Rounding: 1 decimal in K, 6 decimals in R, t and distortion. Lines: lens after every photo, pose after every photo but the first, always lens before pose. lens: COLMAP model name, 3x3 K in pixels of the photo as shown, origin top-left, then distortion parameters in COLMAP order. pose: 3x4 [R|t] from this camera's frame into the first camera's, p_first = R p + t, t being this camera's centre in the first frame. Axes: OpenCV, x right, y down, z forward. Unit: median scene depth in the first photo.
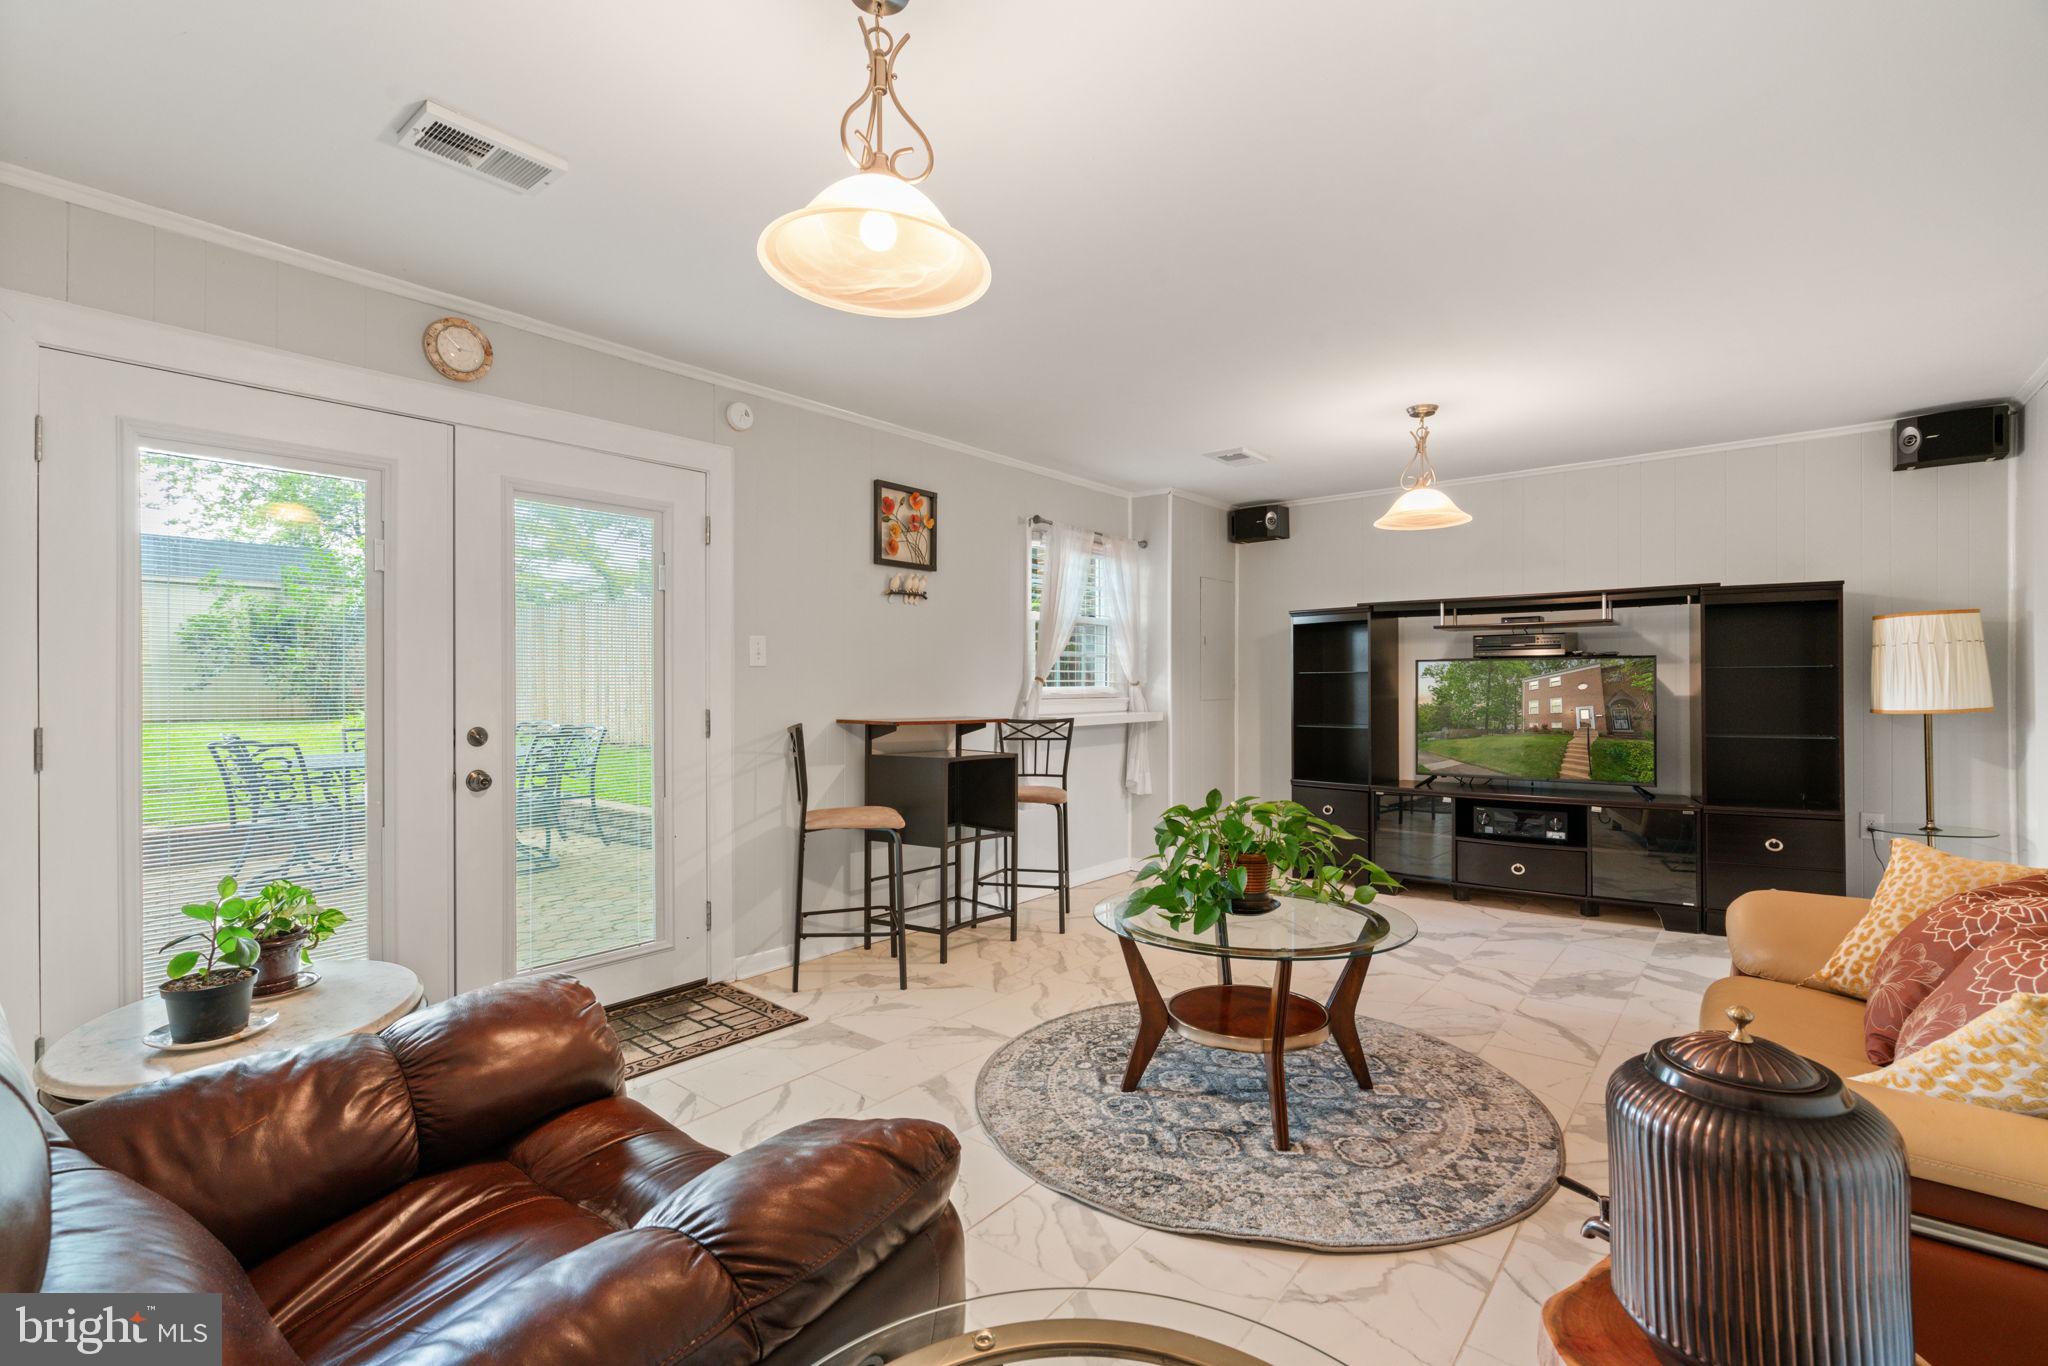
lens RADIAL K [[935.2, 0, 1014.5], [0, 935.2, 679.1], [0, 0, 1]] dist [-0.005899, 0.001248]
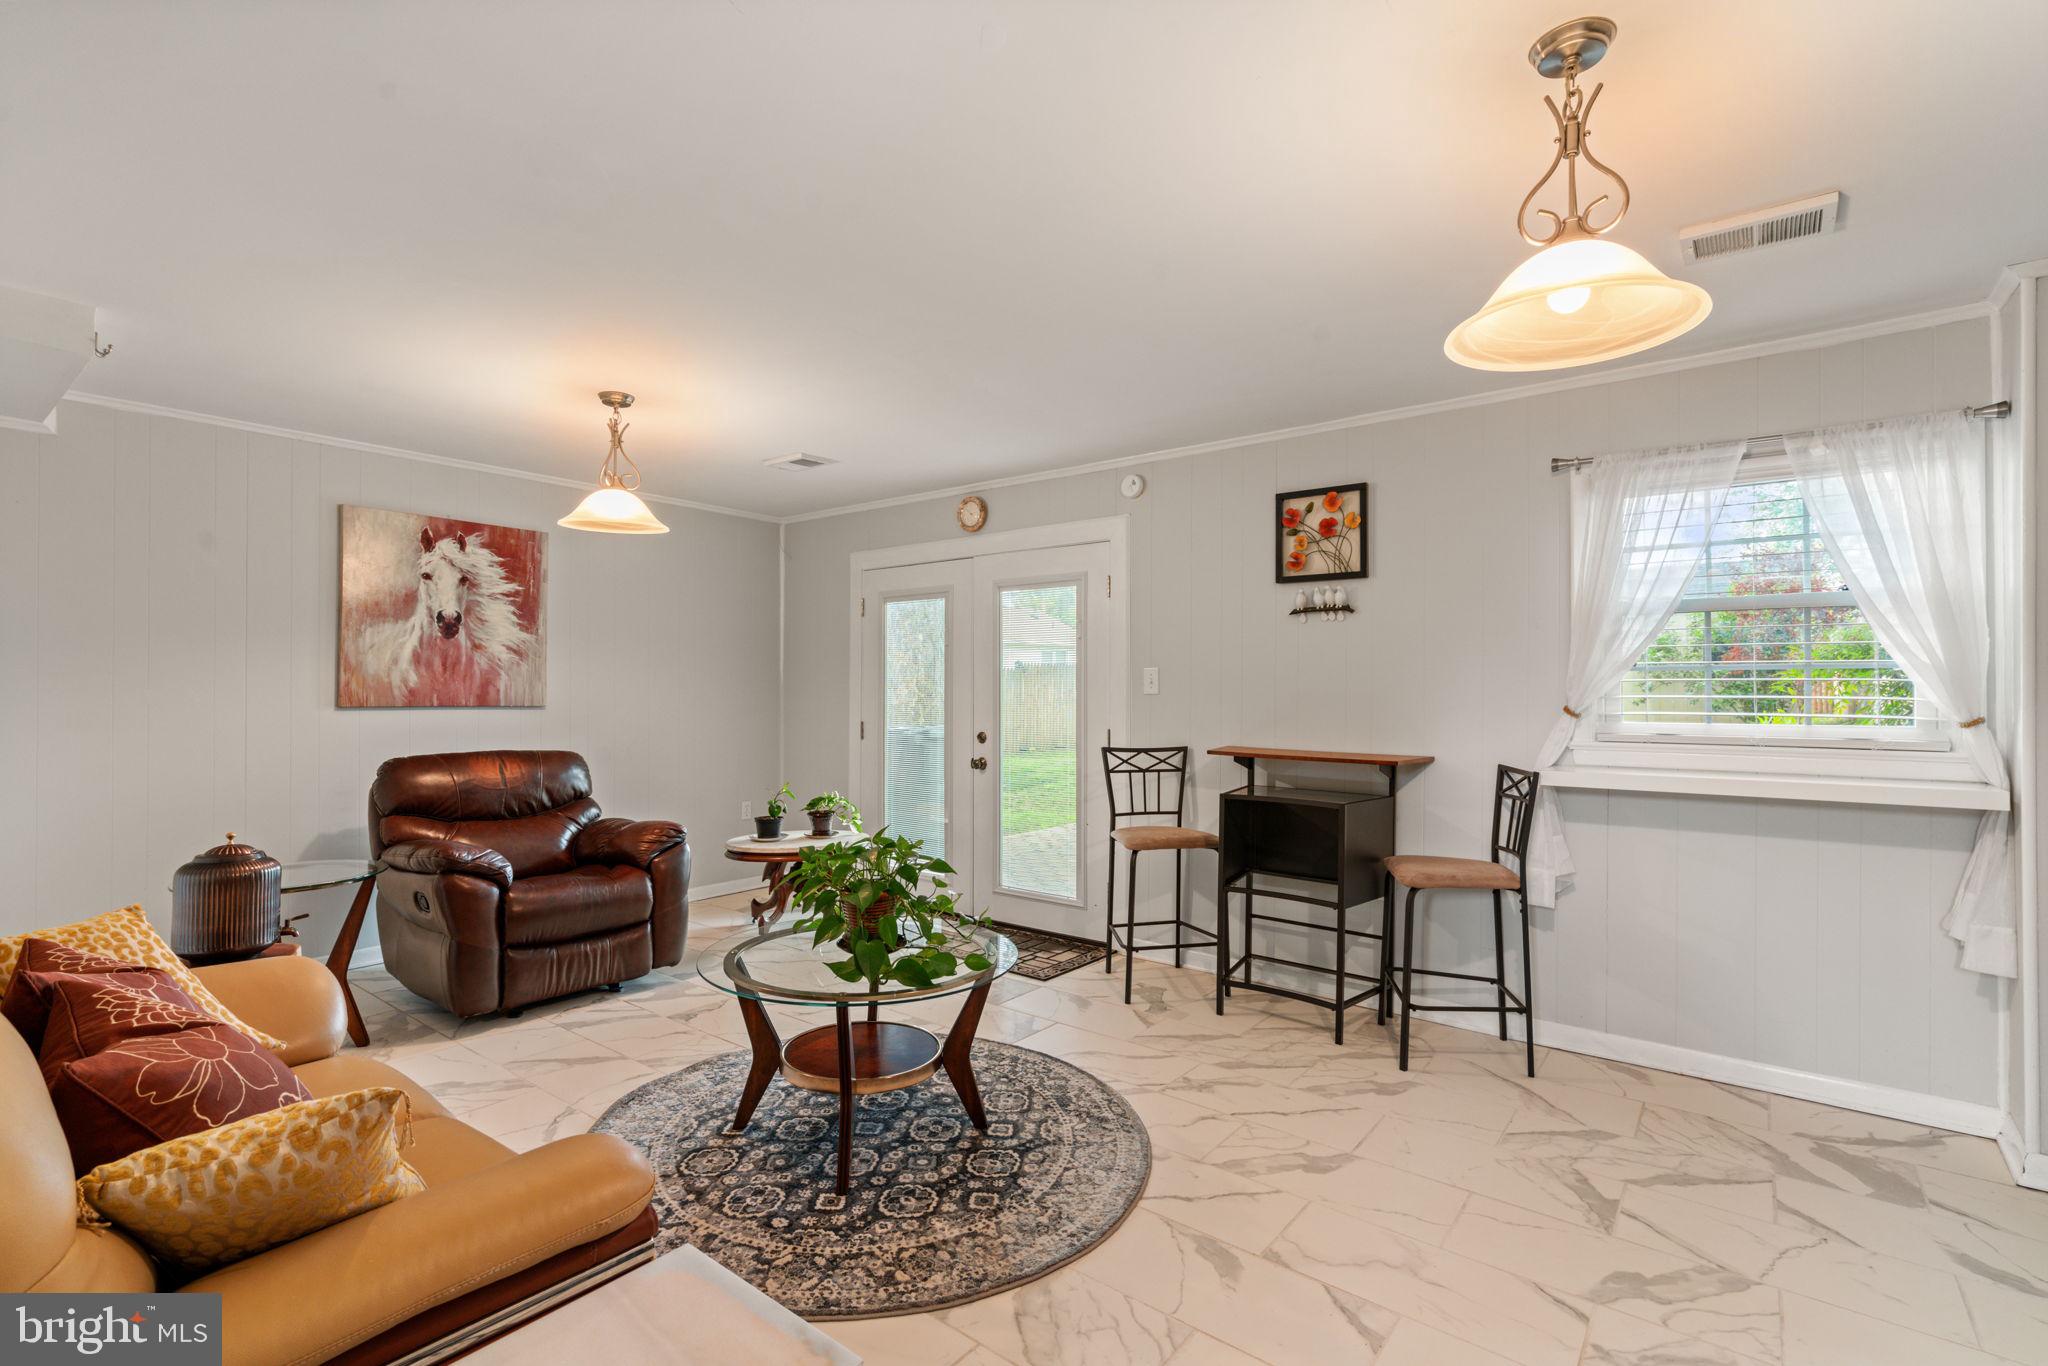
lens RADIAL K [[935.2, 0, 1014.5], [0, 935.2, 679.1], [0, 0, 1]] dist [-0.005899, 0.001248]
pose [[0.007905, -0.017705, -0.999812, 0.875960], [-0.004342, 0.999833, -0.017739, -0.010926], [0.999959, 0.004481, 0.007827, 0.813222]]
